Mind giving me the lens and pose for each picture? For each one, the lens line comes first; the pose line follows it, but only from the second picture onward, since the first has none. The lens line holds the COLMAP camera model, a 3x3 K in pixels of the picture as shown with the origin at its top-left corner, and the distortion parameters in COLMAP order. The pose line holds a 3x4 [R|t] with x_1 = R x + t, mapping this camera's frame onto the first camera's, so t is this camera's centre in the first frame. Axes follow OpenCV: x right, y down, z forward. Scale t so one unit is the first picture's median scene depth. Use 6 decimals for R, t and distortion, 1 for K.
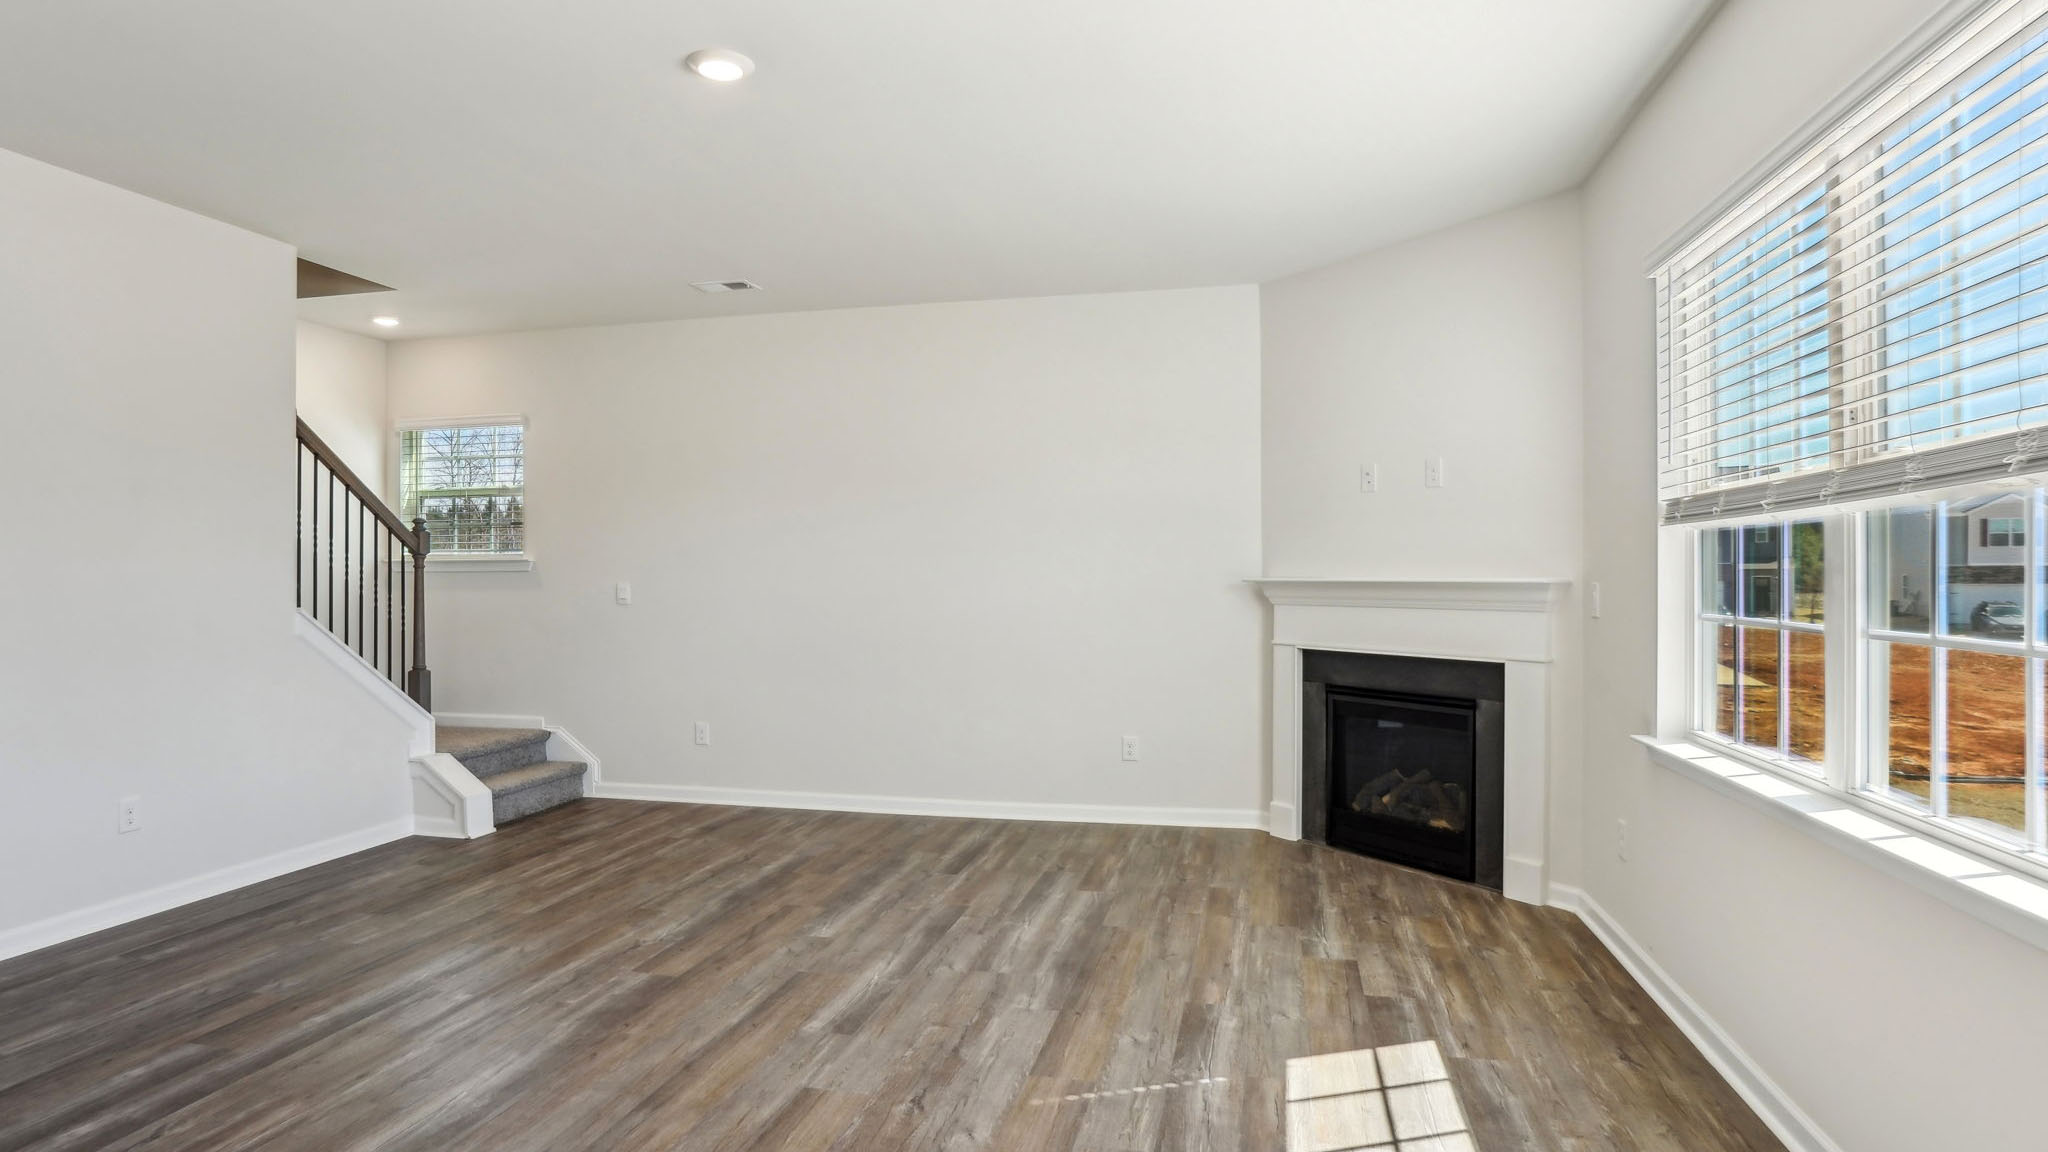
lens RADIAL K [[1168.1, 0, 1013.3], [0, 1168.1, 566.9], [0, 0, 1]] dist [0.000030, 0.000049]
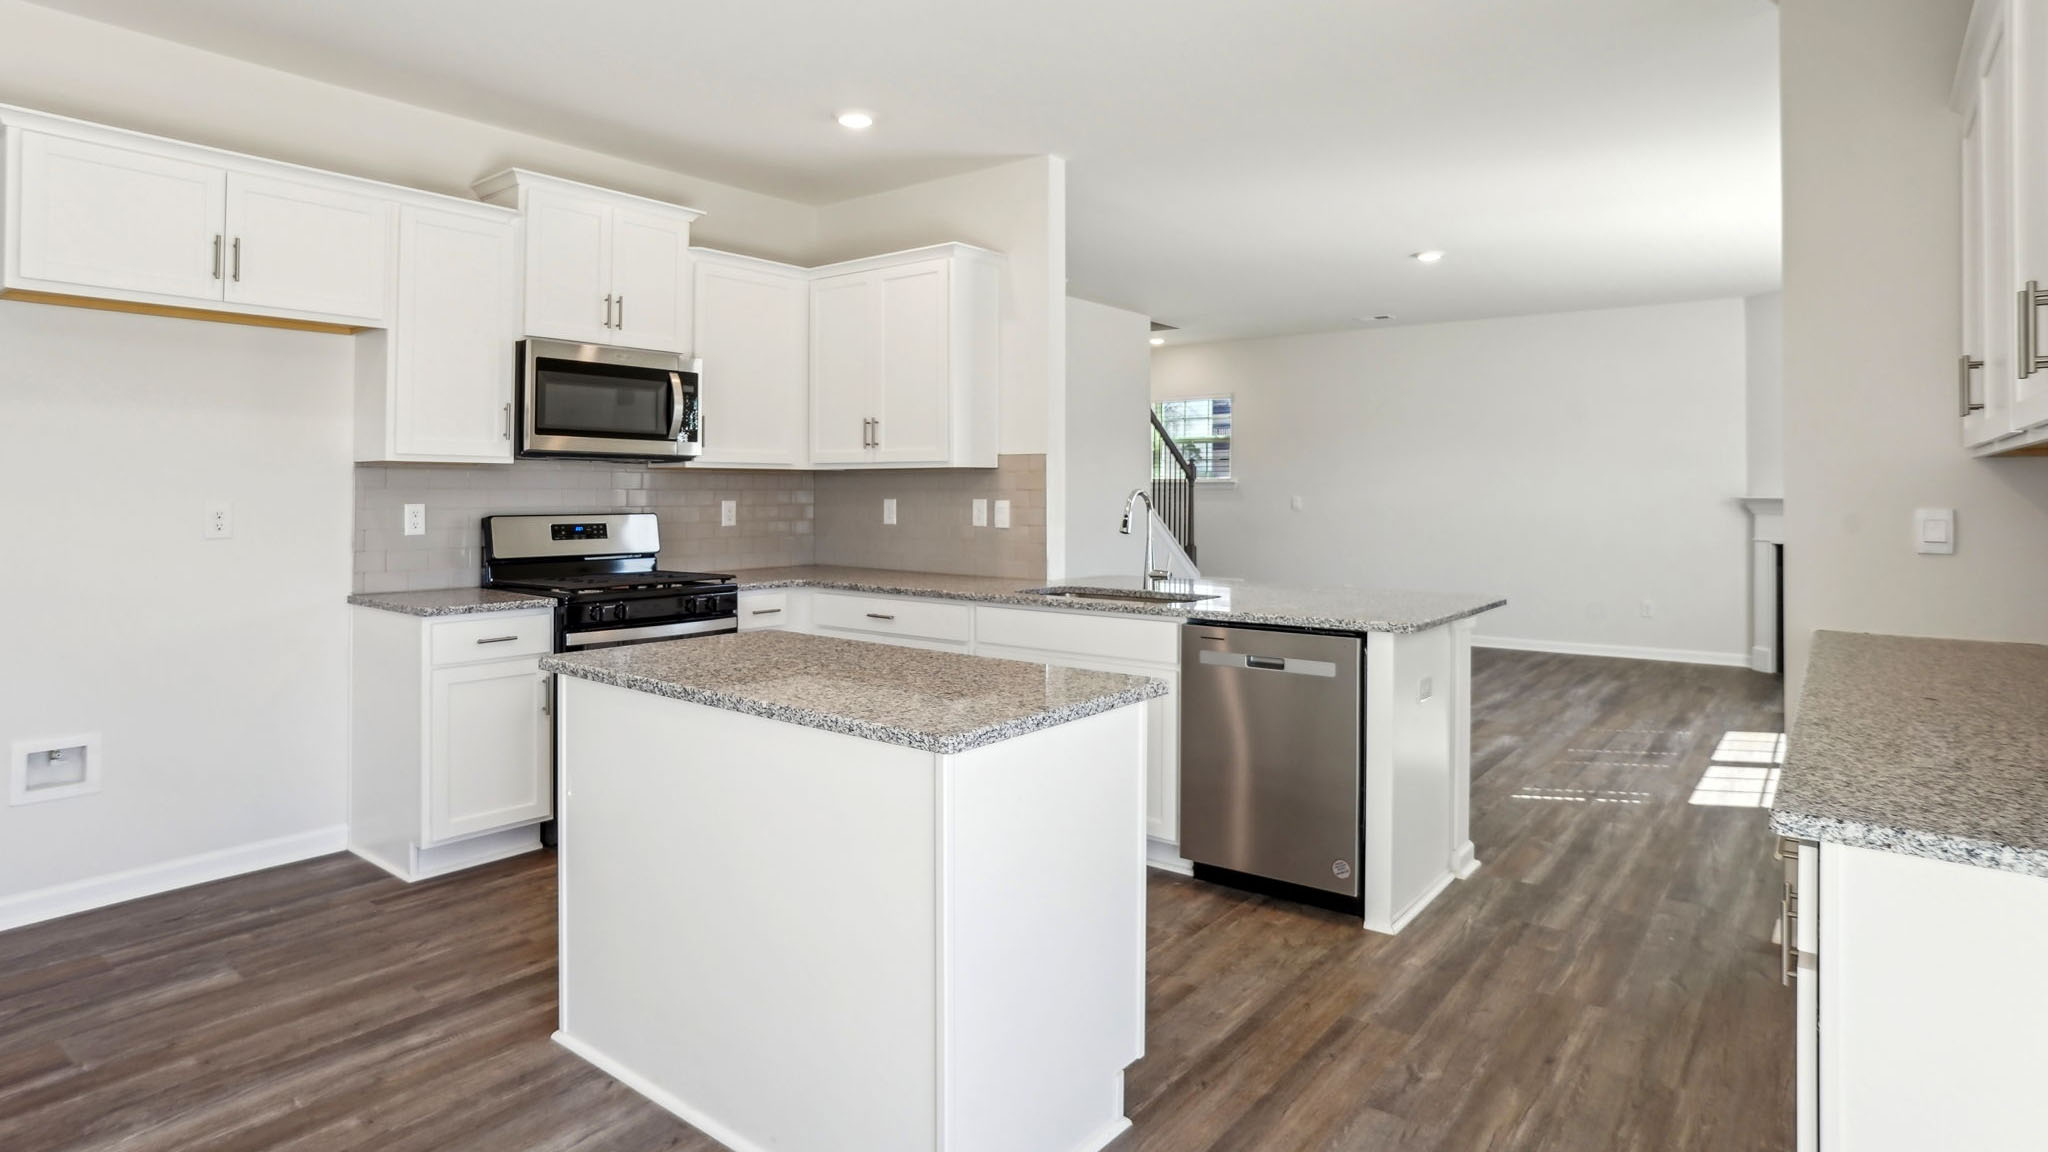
lens RADIAL K [[1223.3, 0, 1024.6], [0, 1223.3, 483.8], [0, 0, 1]] dist [0.001992, 0.001005]
pose [[0.928139, 0.002635, -0.372224, -0.071807], [-0.002150, 0.999996, 0.001718, -0.008670], [0.372228, -0.000794, 0.928141, -0.933219]]
